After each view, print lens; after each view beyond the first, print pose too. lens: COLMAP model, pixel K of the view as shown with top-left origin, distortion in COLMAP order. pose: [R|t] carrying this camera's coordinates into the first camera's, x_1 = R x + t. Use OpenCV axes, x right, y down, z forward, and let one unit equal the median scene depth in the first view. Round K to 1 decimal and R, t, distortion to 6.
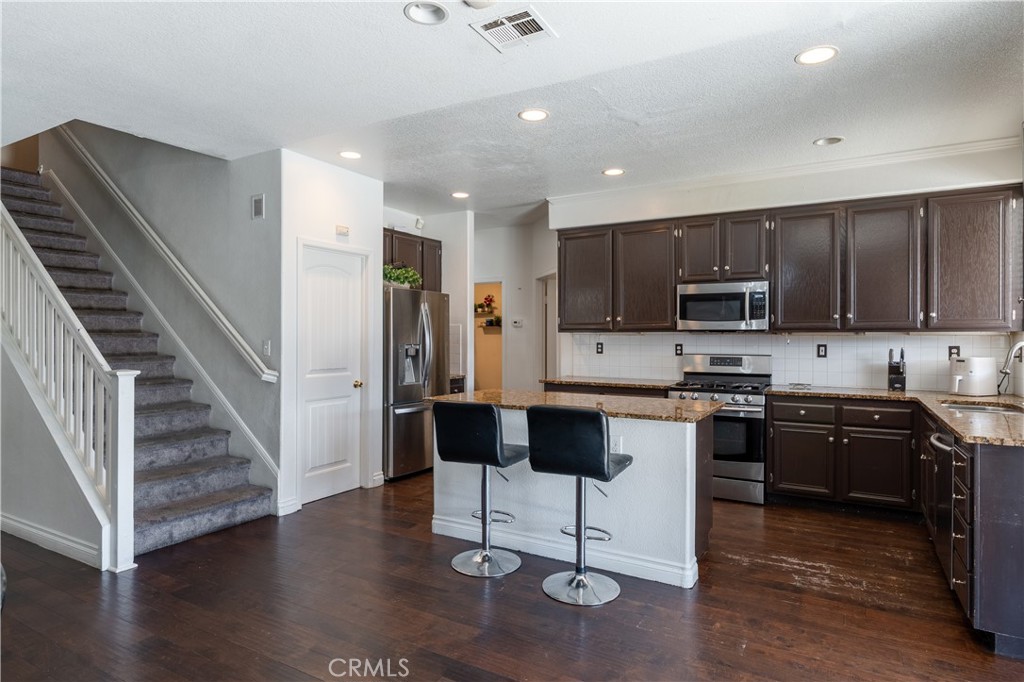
lens RADIAL K [[588.4, 0, 509.9], [0, 588.4, 337.0], [0, 0, 1]] dist [0.014210, 0.000187]
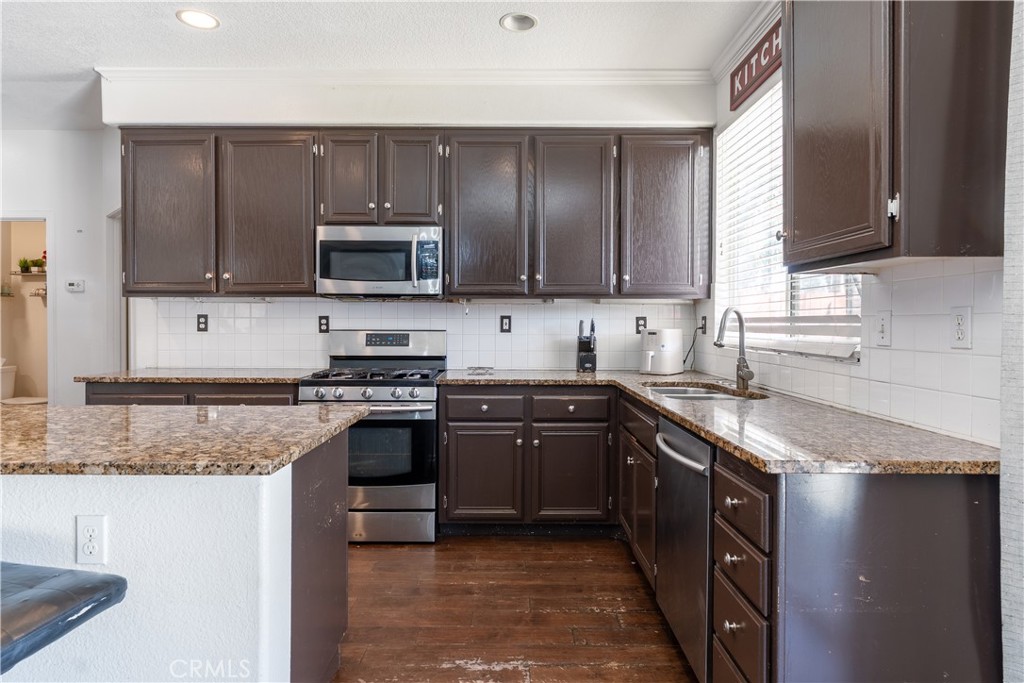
lens RADIAL K [[555.1, 0, 514.8], [0, 555.1, 335.0], [0, 0, 1]] dist [-0.001453, -0.000237]
pose [[0.862314, -0.008961, 0.506294, 0.171533], [-0.001624, 0.999789, 0.020462, 0.023451], [-0.506371, -0.018467, 0.862118, 0.370214]]
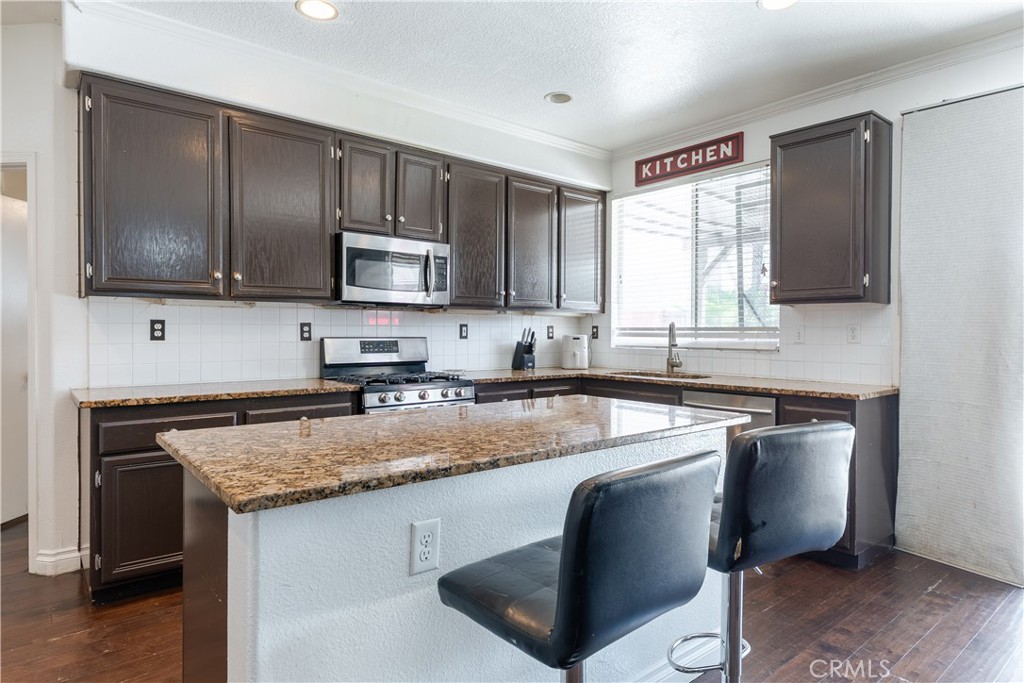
lens RADIAL K [[588.4, 0, 509.9], [0, 588.4, 337.5], [0, 0, 1]] dist [0.014210, 0.000187]
pose [[0.336589, -0.009761, 0.941601, -0.289057], [-0.003276, 0.999928, 0.011537, 0.022758], [-0.941646, -0.006968, 0.336533, 0.649697]]
